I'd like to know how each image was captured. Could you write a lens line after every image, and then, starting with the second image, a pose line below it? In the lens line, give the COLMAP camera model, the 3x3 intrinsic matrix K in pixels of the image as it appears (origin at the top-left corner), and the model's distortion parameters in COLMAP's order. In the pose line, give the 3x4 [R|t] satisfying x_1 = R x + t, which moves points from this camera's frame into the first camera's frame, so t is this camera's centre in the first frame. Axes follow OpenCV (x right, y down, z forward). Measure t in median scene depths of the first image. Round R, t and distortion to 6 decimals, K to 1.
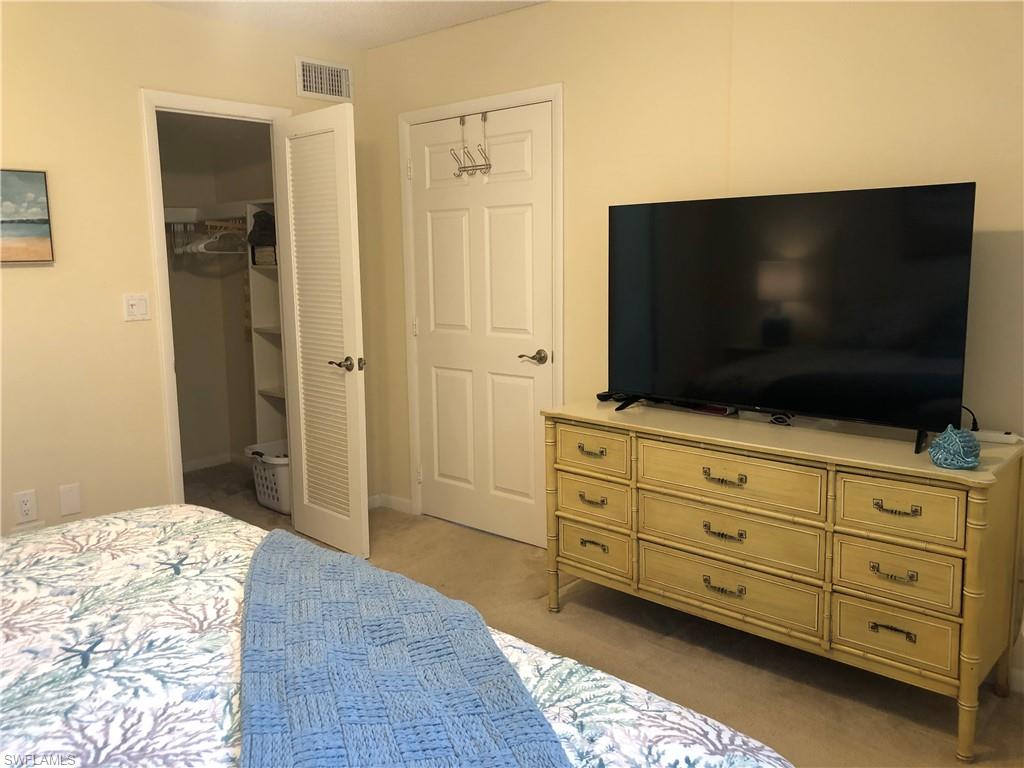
lens RADIAL K [[838.4, 0, 505.4], [0, 838.4, 373.0], [0, 0, 1]] dist [0.035106, -0.045017]
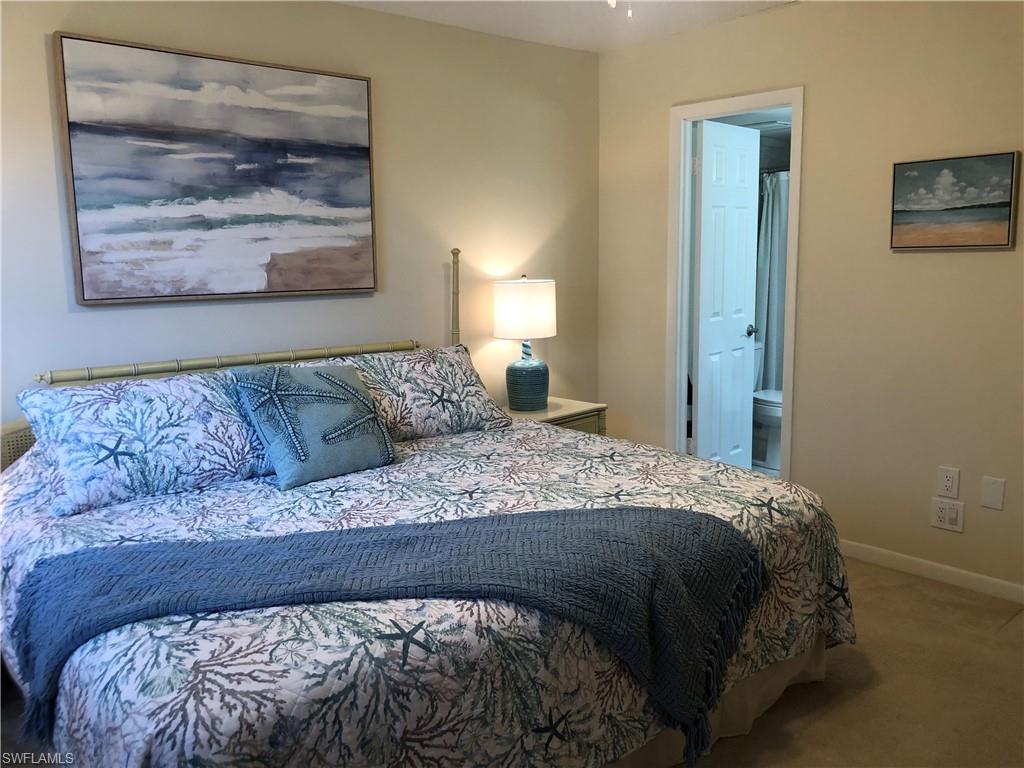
lens RADIAL K [[838.4, 0, 521.6], [0, 838.4, 379.1], [0, 0, 1]] dist [0.035106, -0.045017]
pose [[-0.108537, 0.170937, -0.979286, 0.770482], [-0.121088, 0.975497, 0.183696, -0.146269], [0.986690, 0.138517, -0.085179, 0.866554]]
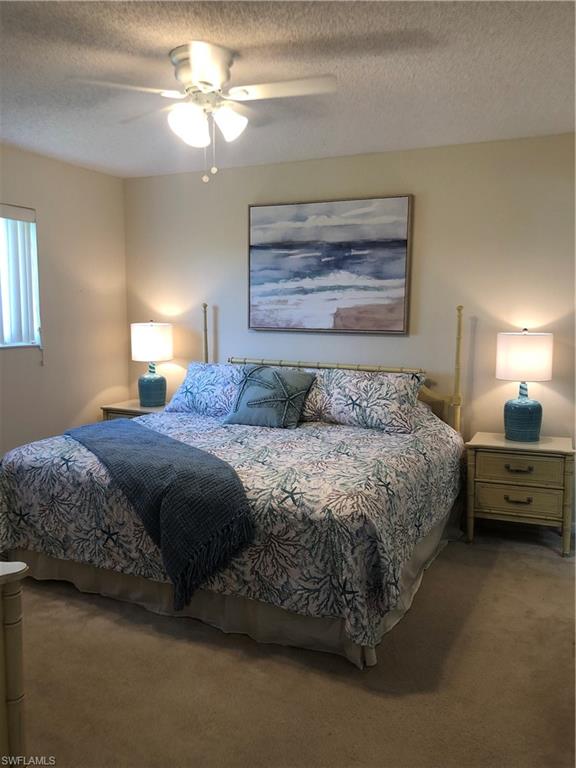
lens RADIAL K [[628.8, 0, 291.7], [0, 628.8, 388.7], [0, 0, 1]] dist [0.035106, -0.045017]
pose [[-0.956830, 0.050058, -0.286304, -0.033297], [-0.029052, 0.963651, 0.265580, -0.318169], [0.289192, 0.262433, -0.920596, 2.175177]]
